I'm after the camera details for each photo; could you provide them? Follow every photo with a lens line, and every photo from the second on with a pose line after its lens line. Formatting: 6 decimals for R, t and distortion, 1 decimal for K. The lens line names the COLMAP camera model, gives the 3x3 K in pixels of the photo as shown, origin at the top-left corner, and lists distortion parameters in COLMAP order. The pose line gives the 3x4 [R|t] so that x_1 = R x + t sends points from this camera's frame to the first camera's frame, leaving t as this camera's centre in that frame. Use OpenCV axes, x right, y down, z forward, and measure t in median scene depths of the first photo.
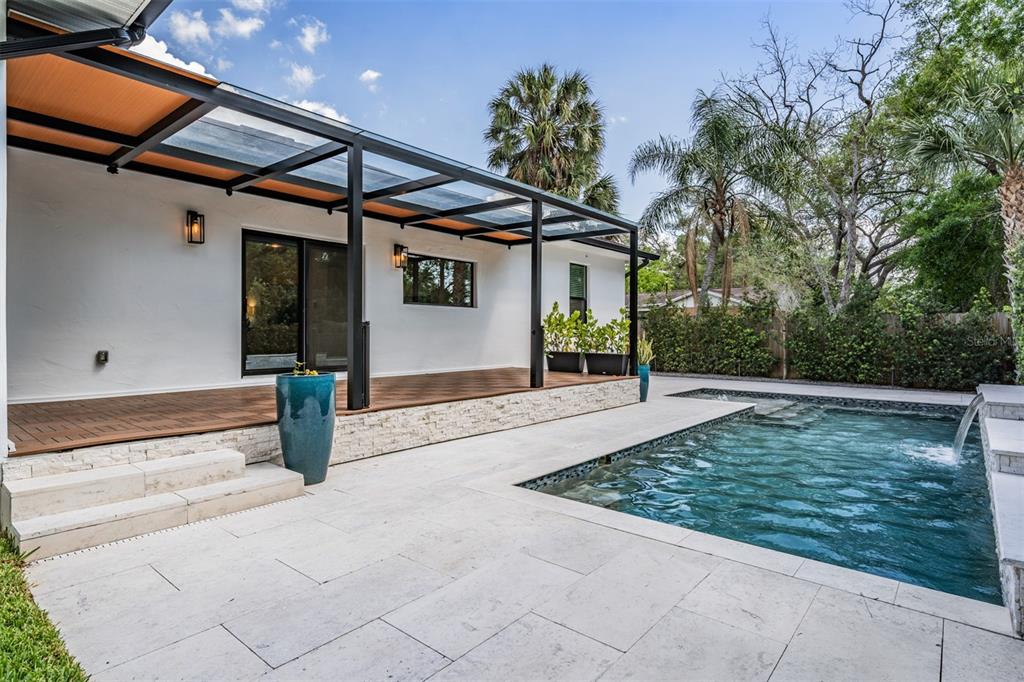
lens RADIAL K [[535.6, 0, 508.5], [0, 535.6, 332.0], [0, 0, 1]] dist [0.005057, 0.000523]
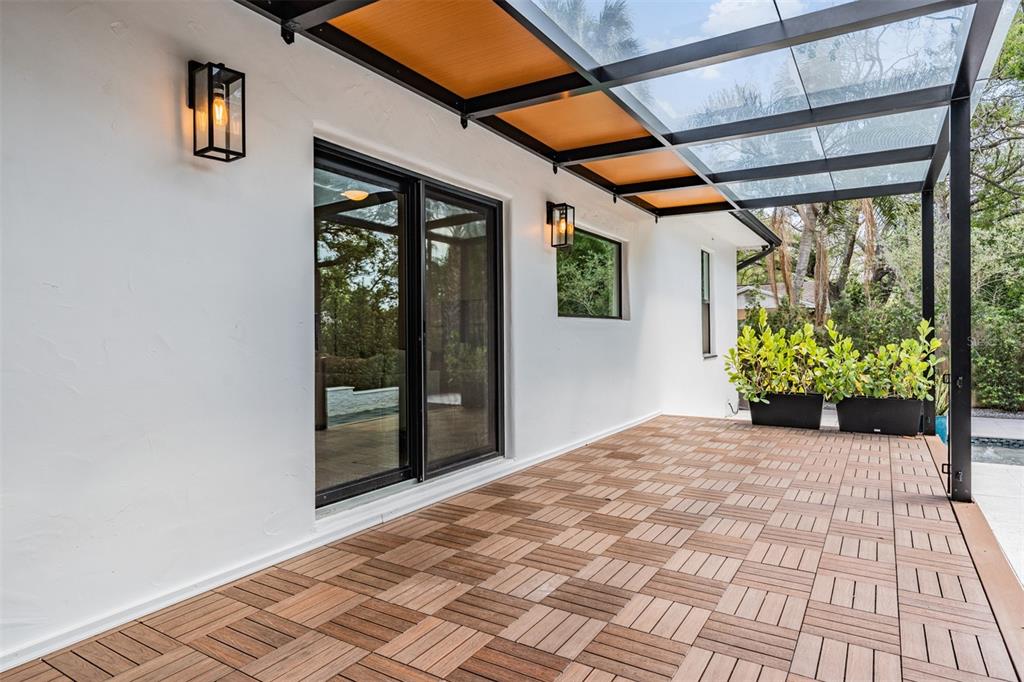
lens RADIAL K [[582.3, 0, 495.3], [0, 582.3, 346.9], [0, 0, 1]] dist [-0.001291, 0.000595]
pose [[0.993810, -0.012614, 0.110374, -0.228193], [0.009653, 0.999580, 0.027320, -0.028109], [-0.110673, -0.026086, 0.993515, 0.310092]]
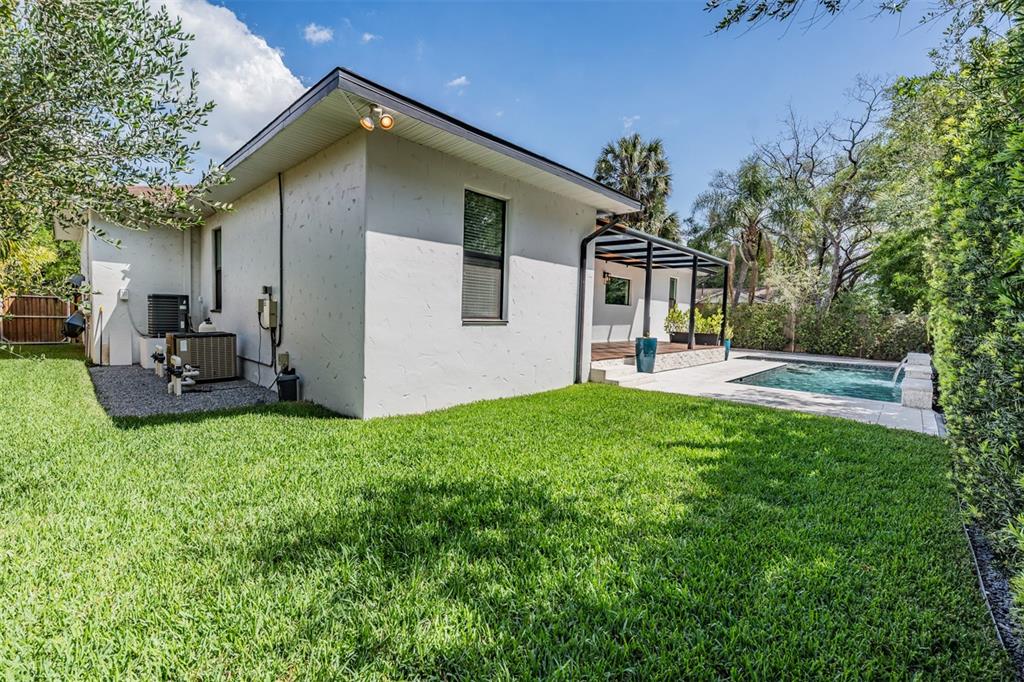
lens RADIAL K [[474.6, 0, 506.5], [0, 474.6, 343.5], [0, 0, 1]] dist [-0.000917, -0.000336]
pose [[0.999552, 0.029503, -0.004936, -0.374266], [-0.029096, 0.997221, 0.068581, -0.013036], [0.006946, -0.068407, 0.997633, -0.470510]]
